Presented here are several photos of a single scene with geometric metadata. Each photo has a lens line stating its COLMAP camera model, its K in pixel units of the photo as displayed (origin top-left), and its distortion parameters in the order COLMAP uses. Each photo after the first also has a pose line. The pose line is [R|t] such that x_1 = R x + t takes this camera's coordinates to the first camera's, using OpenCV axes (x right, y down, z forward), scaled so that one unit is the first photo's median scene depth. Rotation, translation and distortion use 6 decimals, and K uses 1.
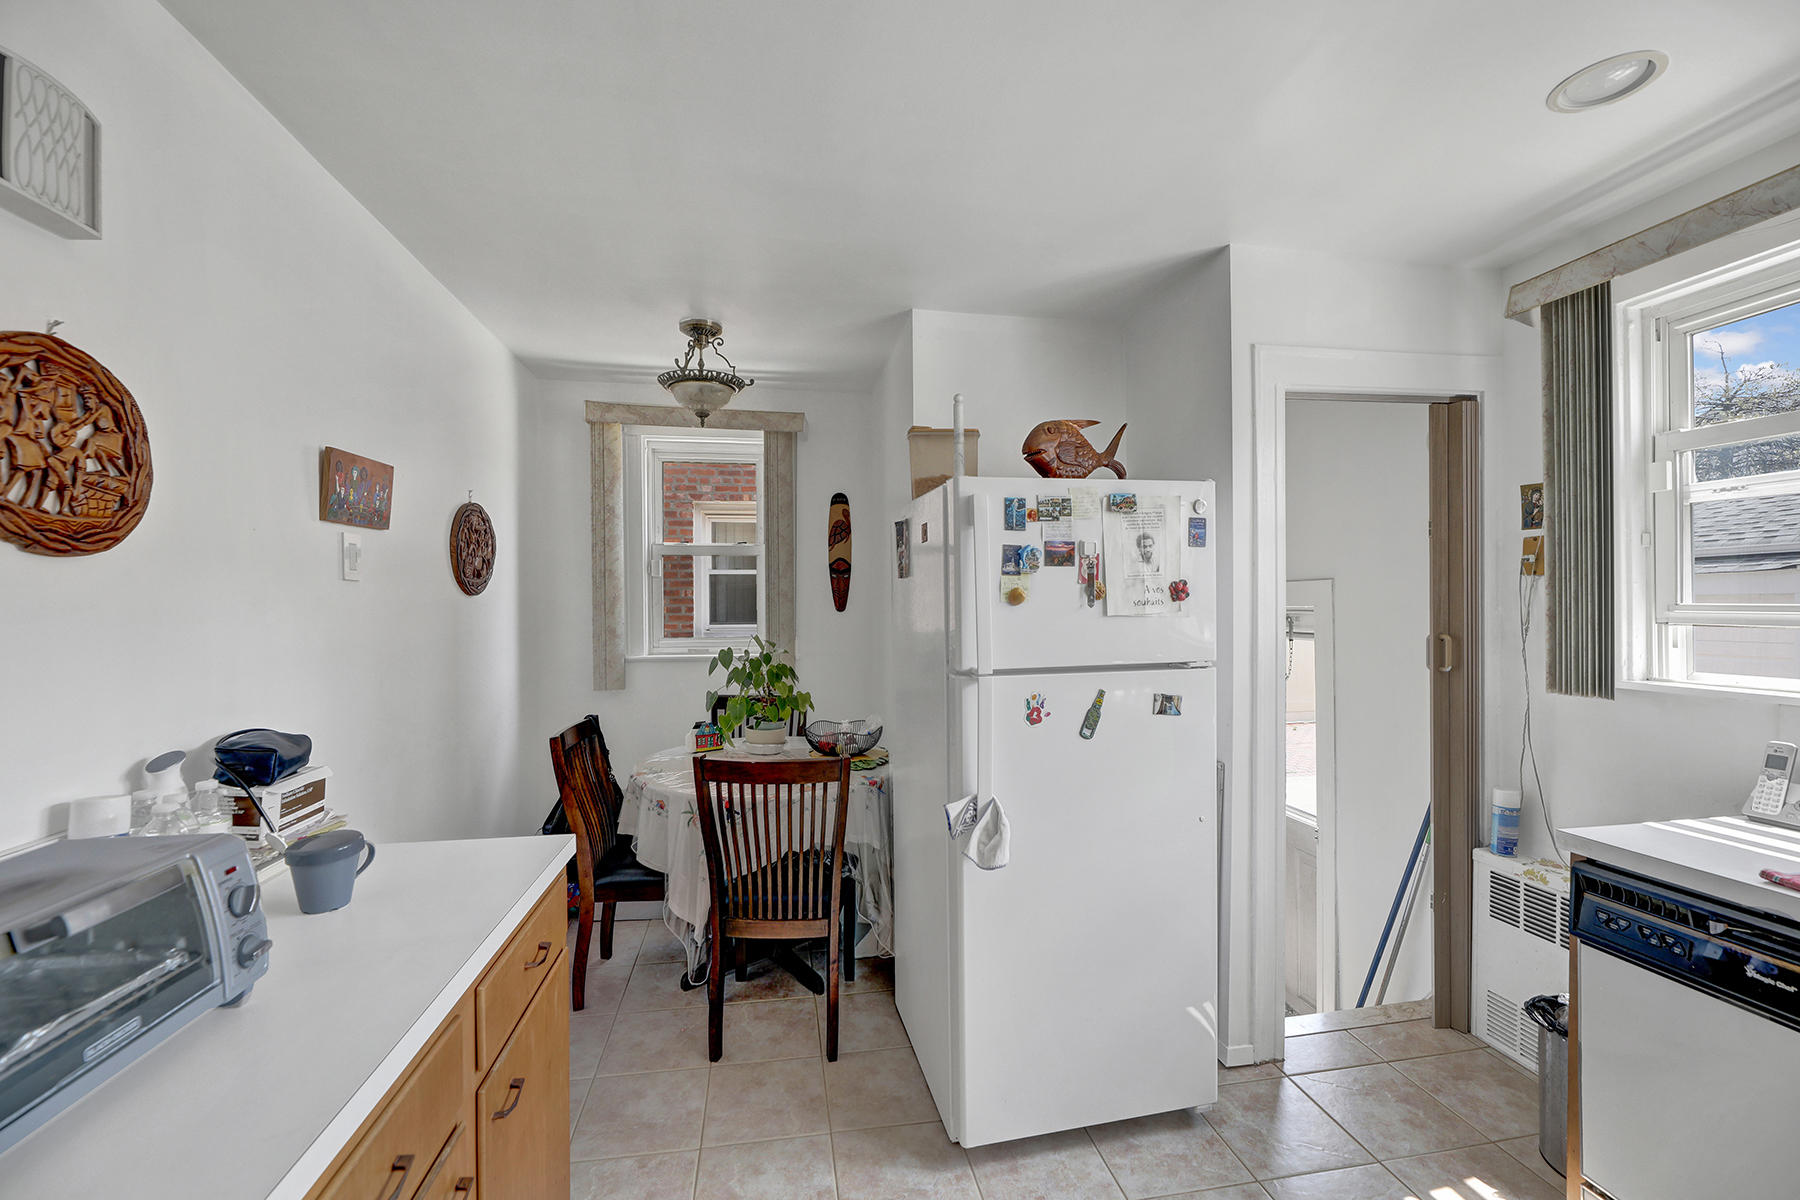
lens RADIAL K [[733.5, 0, 908.0], [0, 733.5, 599.6], [0, 0, 1]] dist [0.002252, -0.003328]
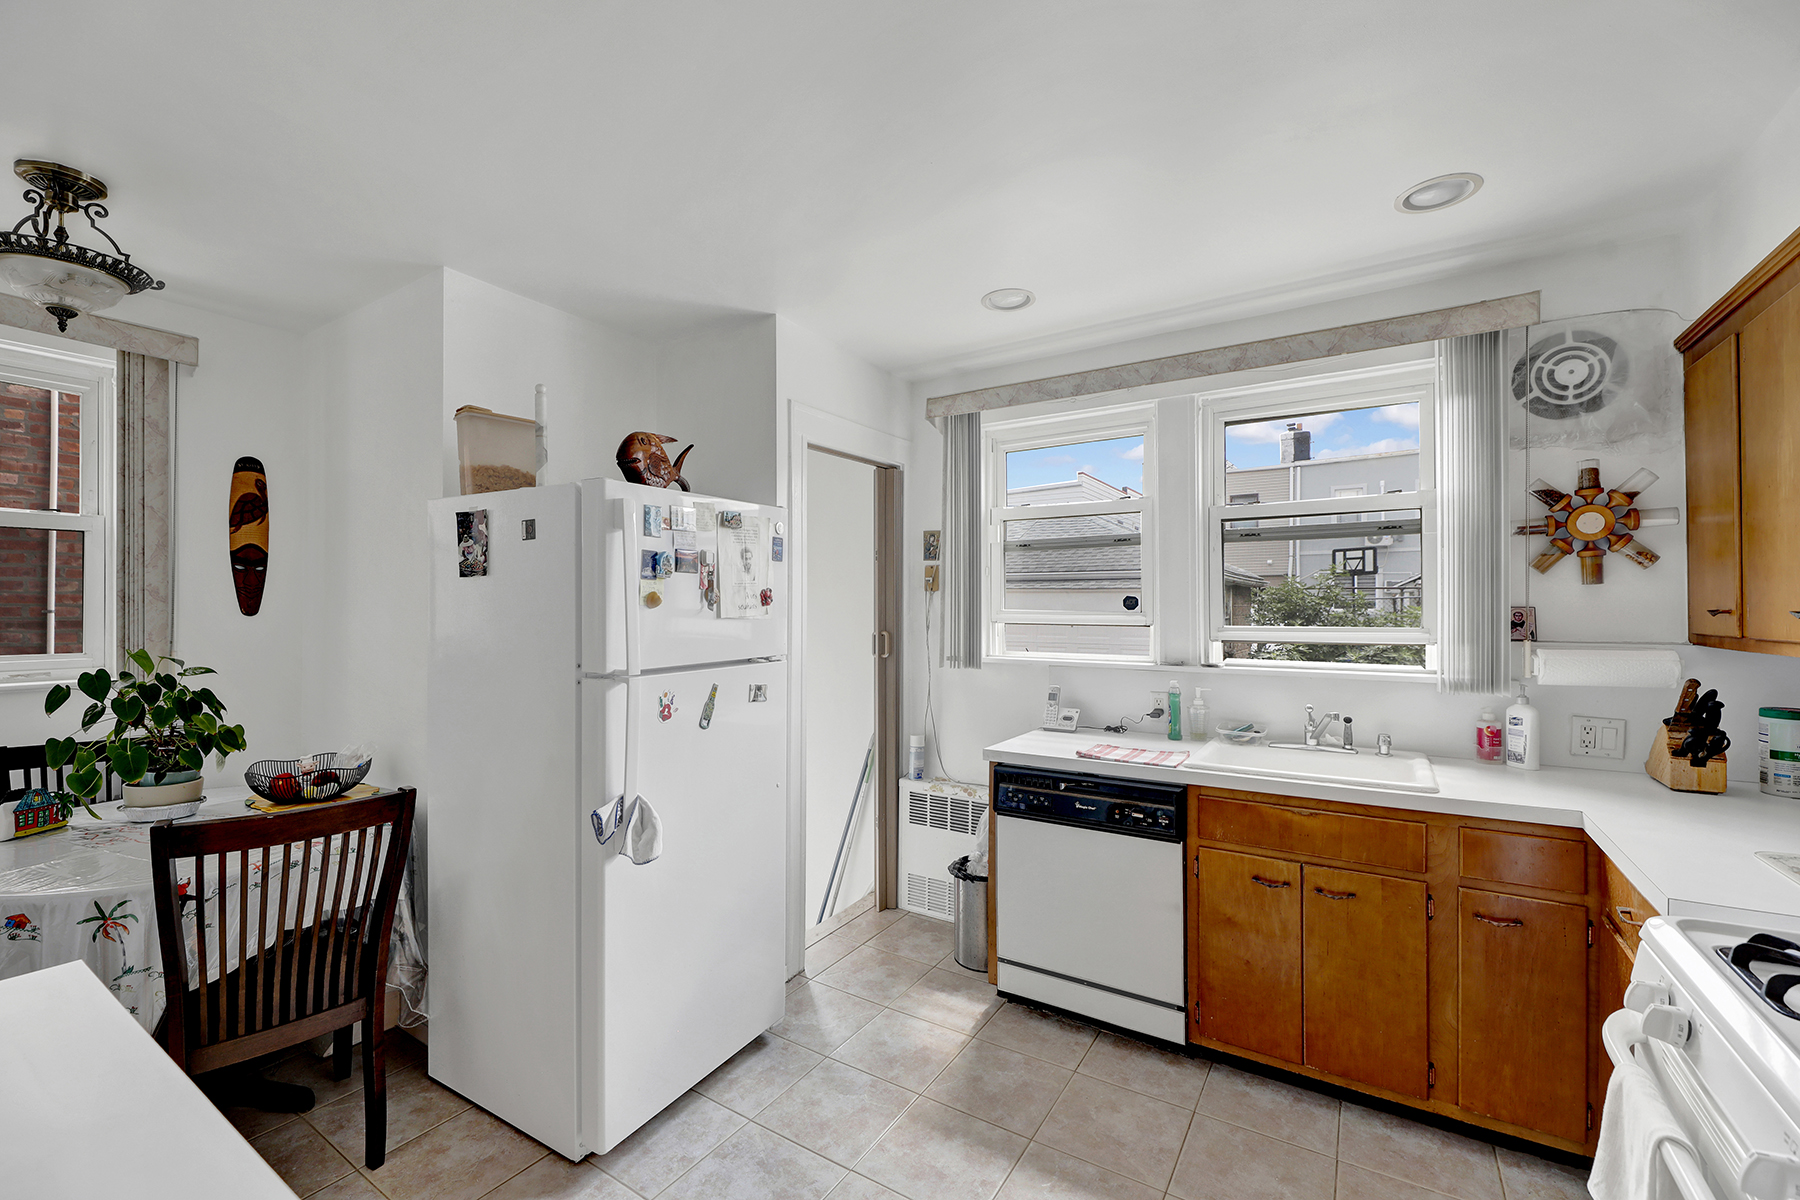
lens RADIAL K [[733.5, 0, 877.8], [0, 733.5, 601.2], [0, 0, 1]] dist [0.002252, -0.003328]
pose [[0.687242, 0.014489, 0.726284, -0.359192], [-0.010389, 0.999895, -0.010116, 0.004619], [-0.726354, -0.000593, 0.687320, 0.043324]]
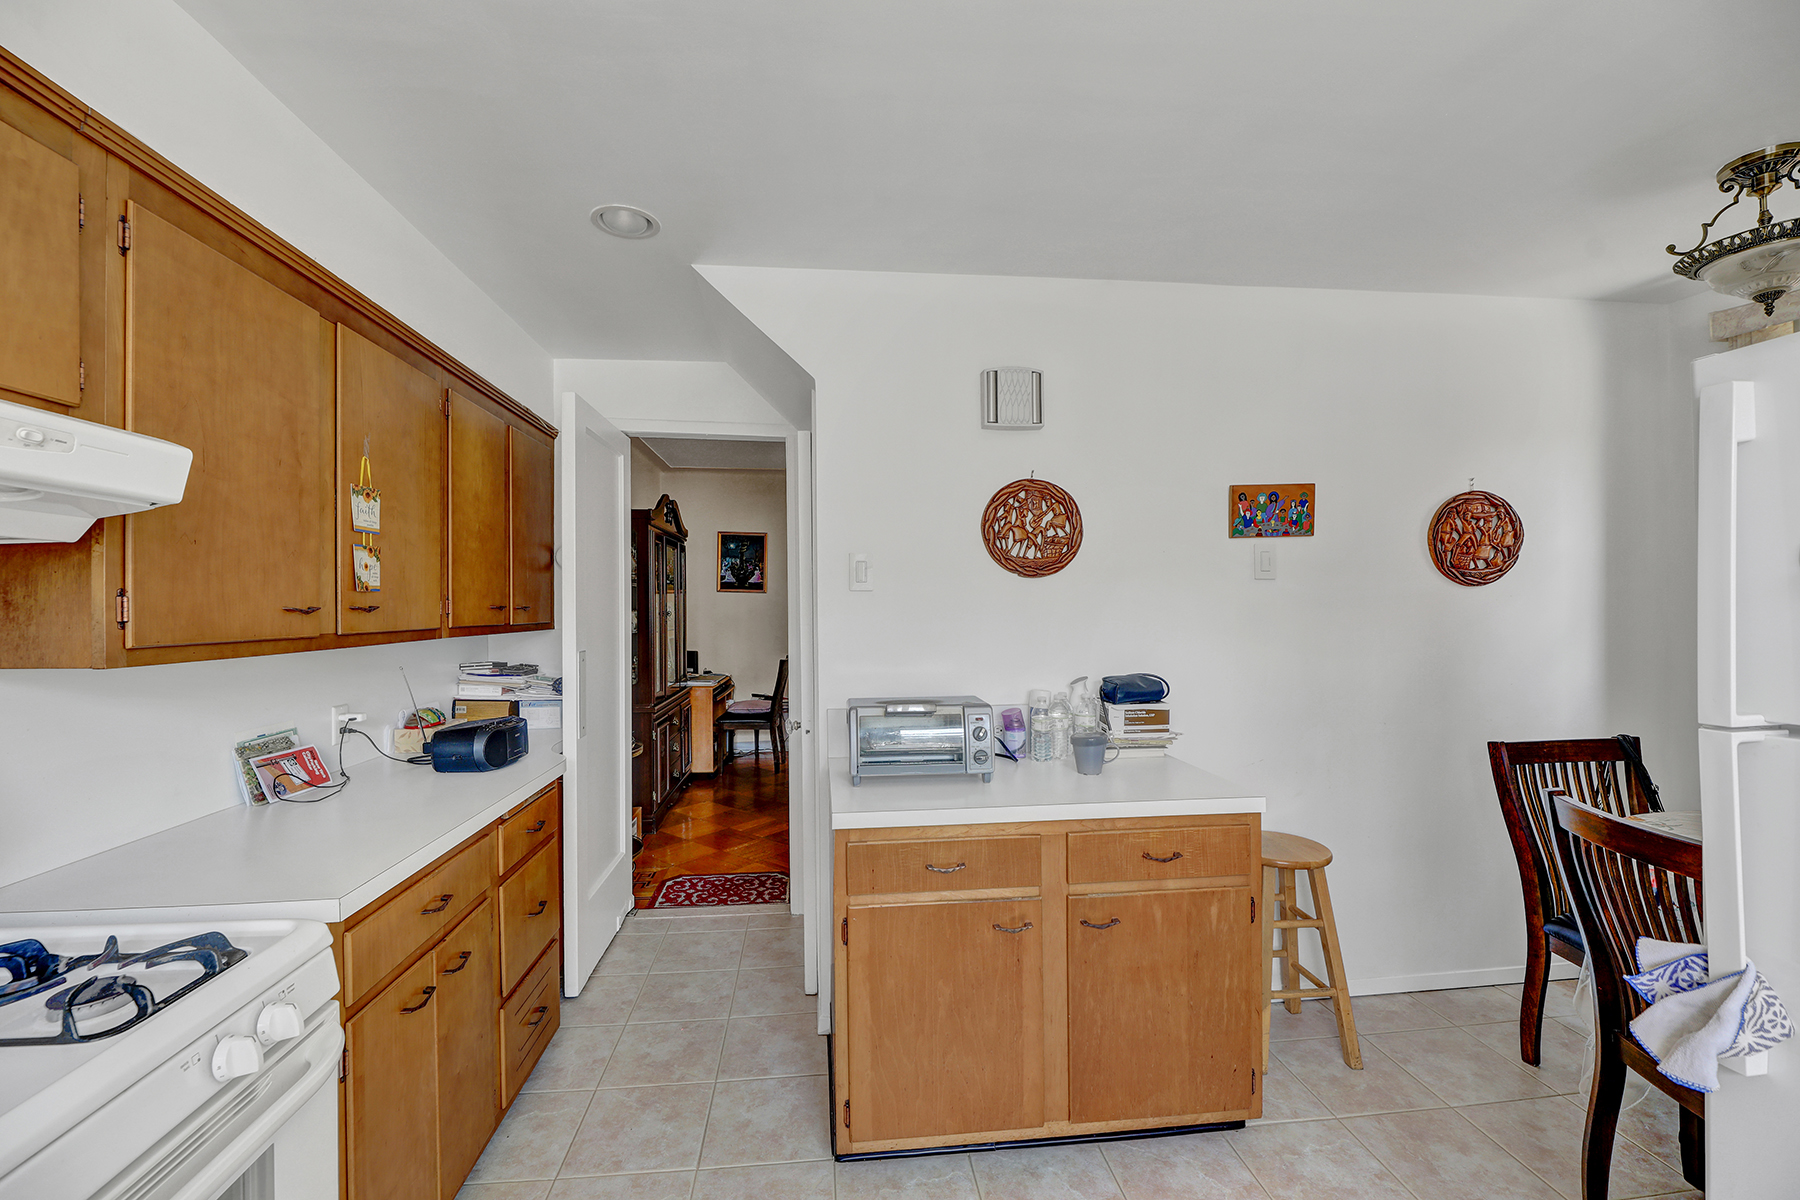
lens RADIAL K [[733.5, 0, 892.1], [0, 733.5, 607.7], [0, 0, 1]] dist [0.002252, -0.003328]
pose [[-0.095794, 0.013342, -0.995312, 0.611848], [0.012178, 0.999851, 0.012231, 0.001907], [0.995327, -0.010950, -0.095943, 0.434635]]
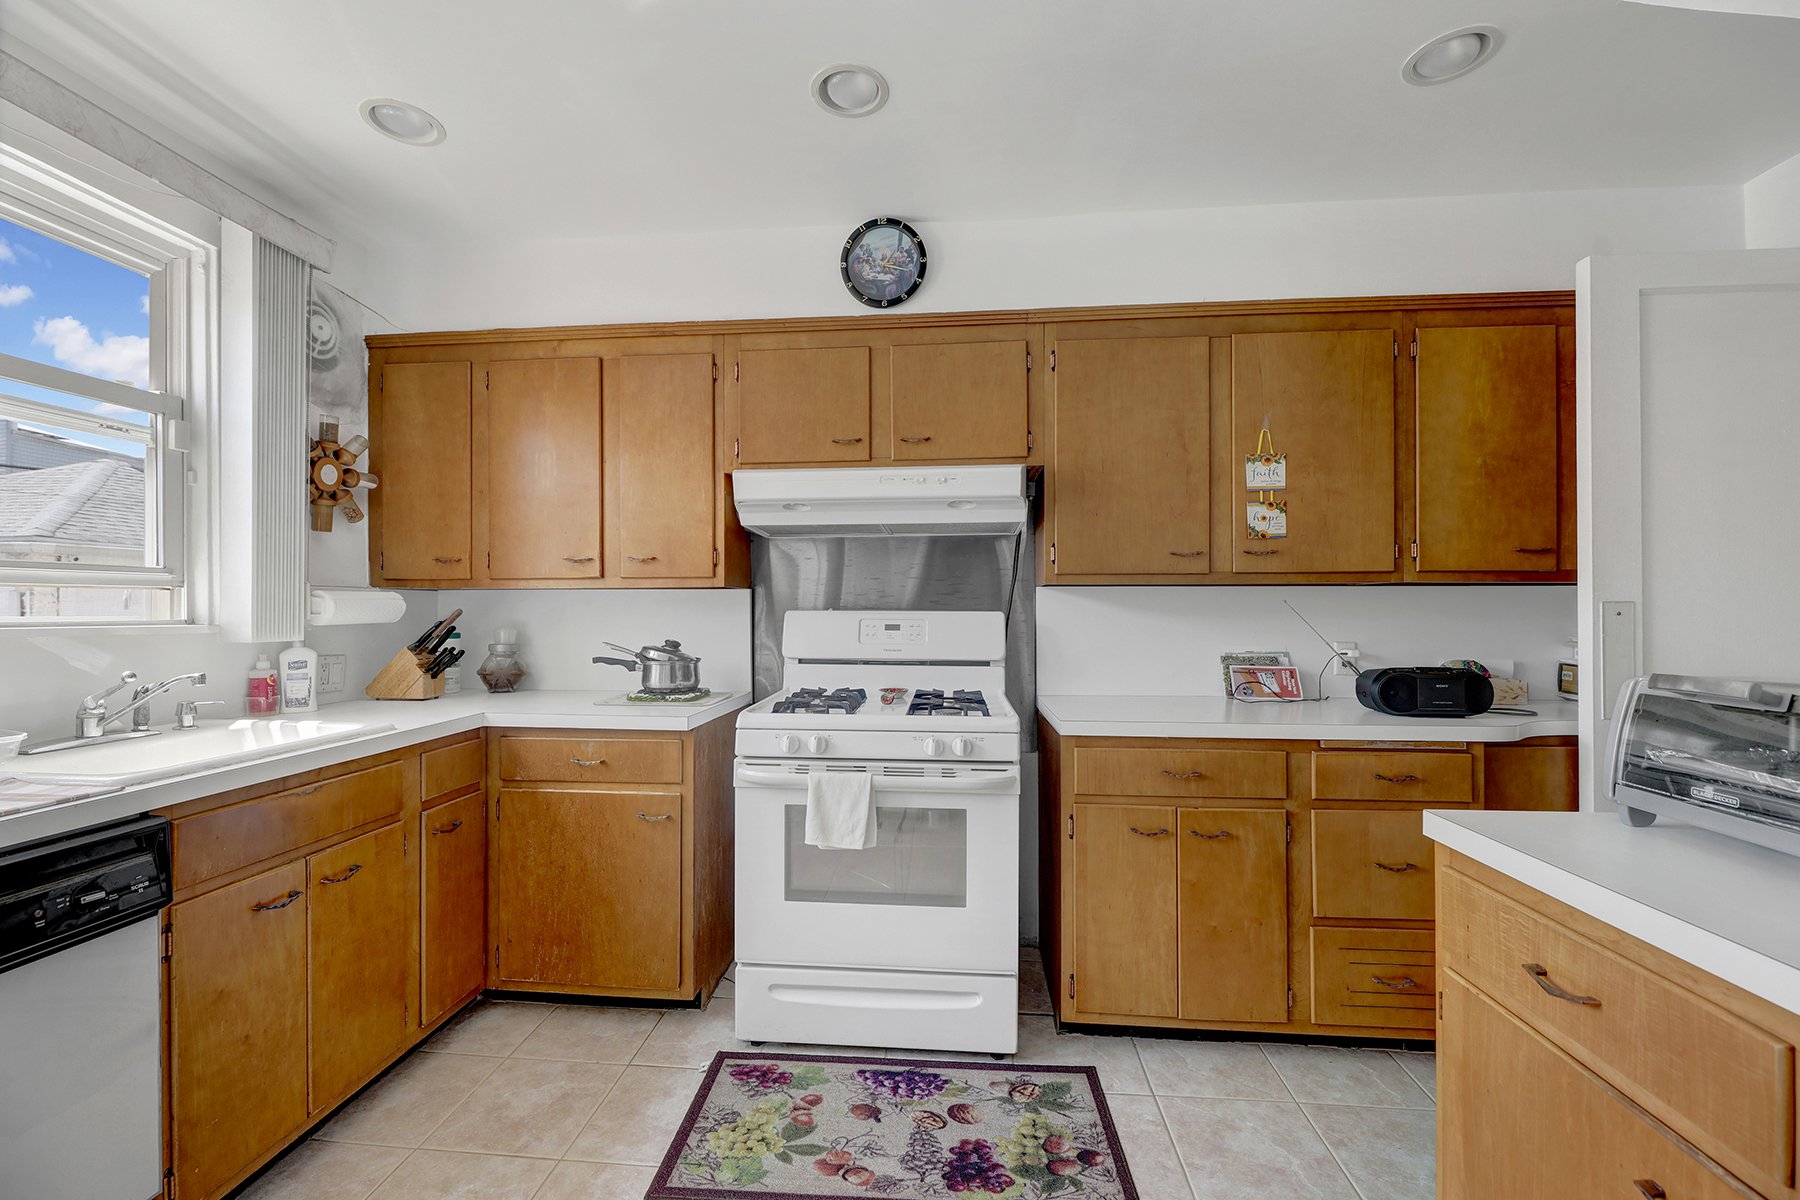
lens RADIAL K [[733.5, 0, 917.9], [0, 733.5, 601.0], [0, 0, 1]] dist [0.002252, -0.003328]
pose [[-0.969470, 0.014808, 0.244761, -0.032307], [0.010730, 0.999781, -0.017986, 0.101260], [-0.244974, -0.014811, -0.969417, 0.948119]]
